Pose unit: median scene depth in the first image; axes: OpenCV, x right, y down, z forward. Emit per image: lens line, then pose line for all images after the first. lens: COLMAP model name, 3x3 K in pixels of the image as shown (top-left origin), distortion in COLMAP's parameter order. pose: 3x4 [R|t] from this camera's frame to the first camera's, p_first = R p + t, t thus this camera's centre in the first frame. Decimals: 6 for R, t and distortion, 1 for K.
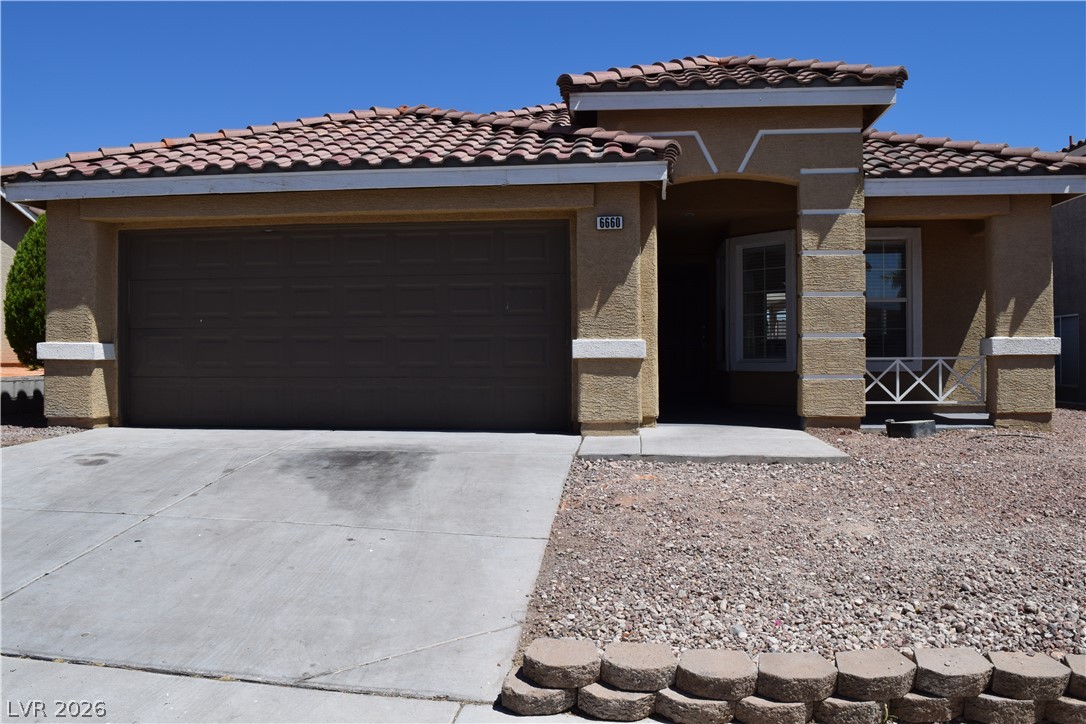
lens RADIAL K [[874.6, 0, 543.0], [0, 874.6, 362.0], [0, 0, 1]] dist [-0.081484, 0.012217]
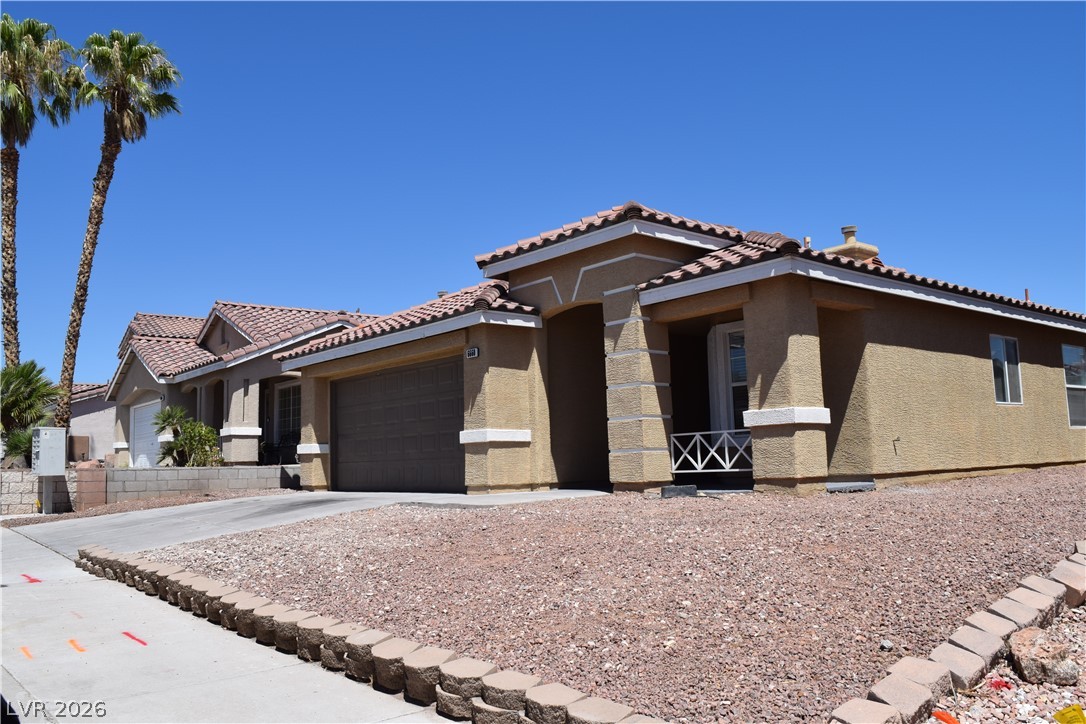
lens RADIAL K [[866.8, 0, 543.0], [0, 866.8, 362.0], [0, 0, 1]] dist [-0.001946, 0.001968]
pose [[0.725351, -0.099863, -0.681097, 1.115876], [0.026987, 0.992786, -0.116822, 0.033018], [0.687850, 0.066356, 0.722814, -0.006551]]
